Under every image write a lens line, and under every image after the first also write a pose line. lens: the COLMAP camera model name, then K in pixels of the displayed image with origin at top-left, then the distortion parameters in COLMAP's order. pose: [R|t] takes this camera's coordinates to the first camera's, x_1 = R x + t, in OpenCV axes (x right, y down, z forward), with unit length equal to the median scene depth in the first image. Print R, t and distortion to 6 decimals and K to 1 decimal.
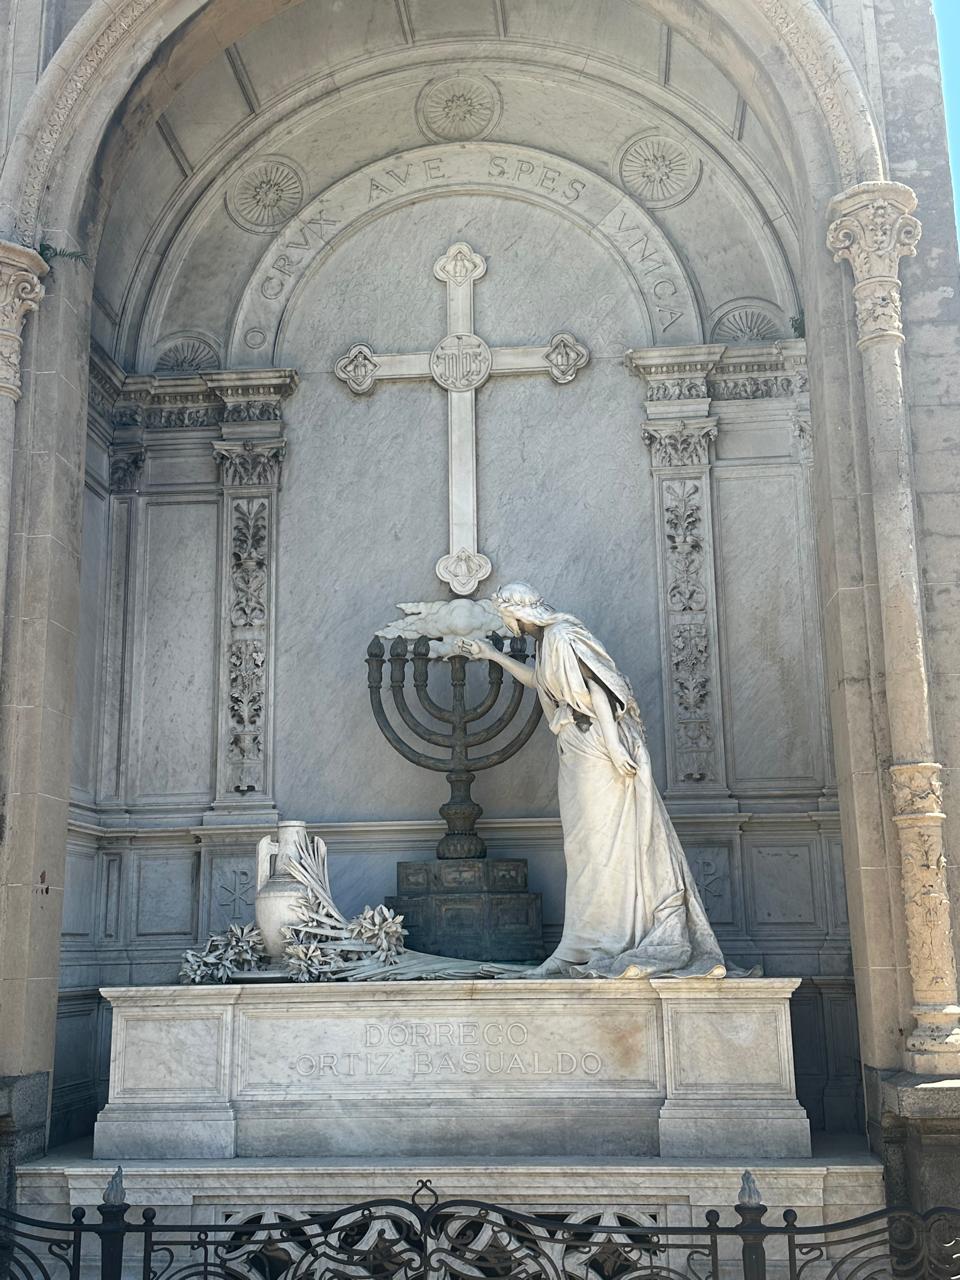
lens RADIAL K [[1382.6, 0, 479.0], [0, 1382.6, 670.5], [0, 0, 1]] dist [0.211308, -0.475461]
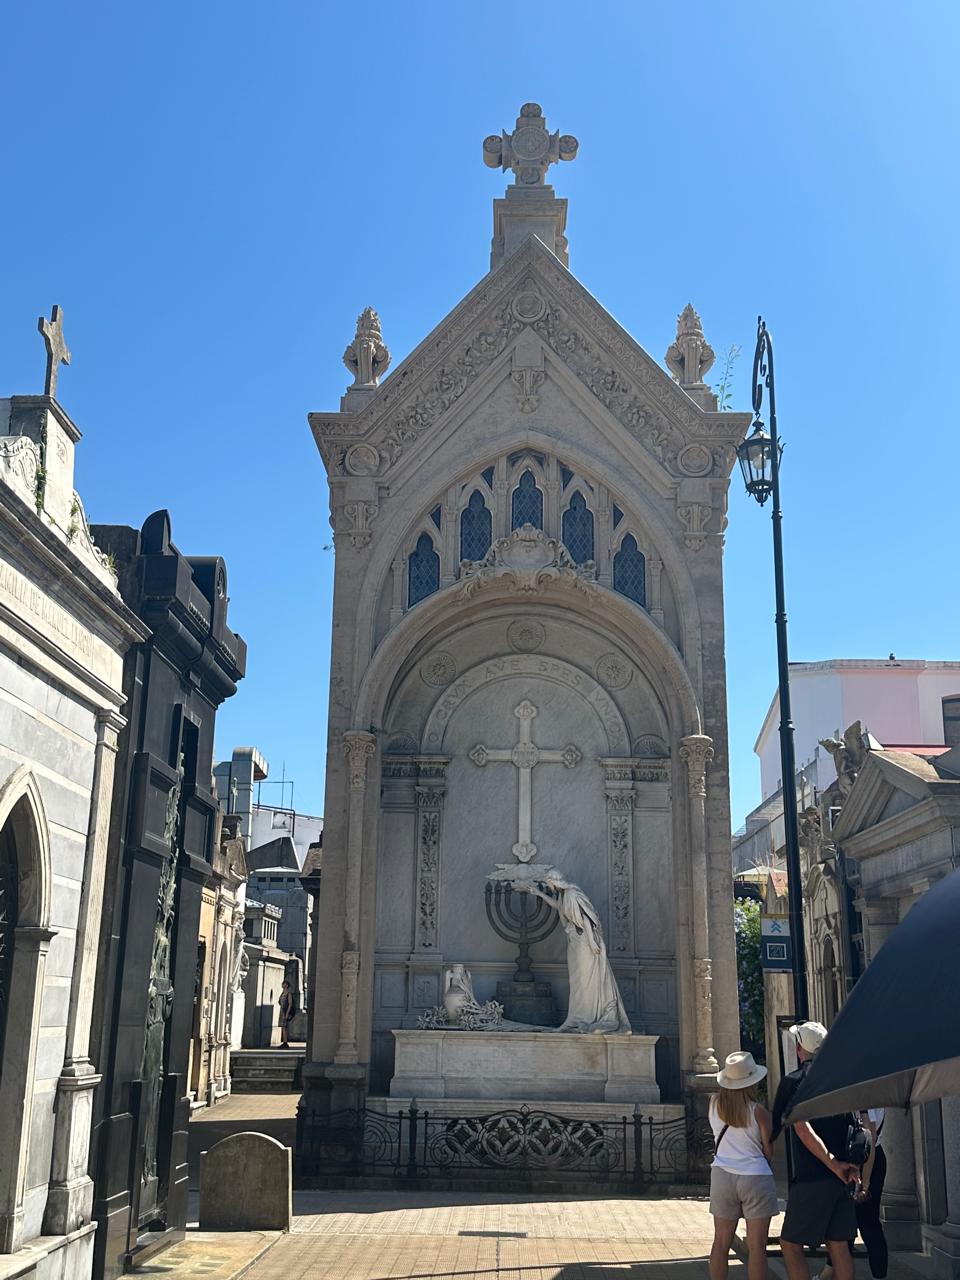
lens RADIAL K [[1382.6, 0, 479.0], [0, 1382.6, 670.5], [0, 0, 1]] dist [0.211308, -0.475461]
pose [[0.996581, 0.049204, 0.066379, -0.266950], [-0.046954, 0.998282, -0.035047, -0.301113], [-0.067990, 0.031810, 0.997179, -1.365590]]
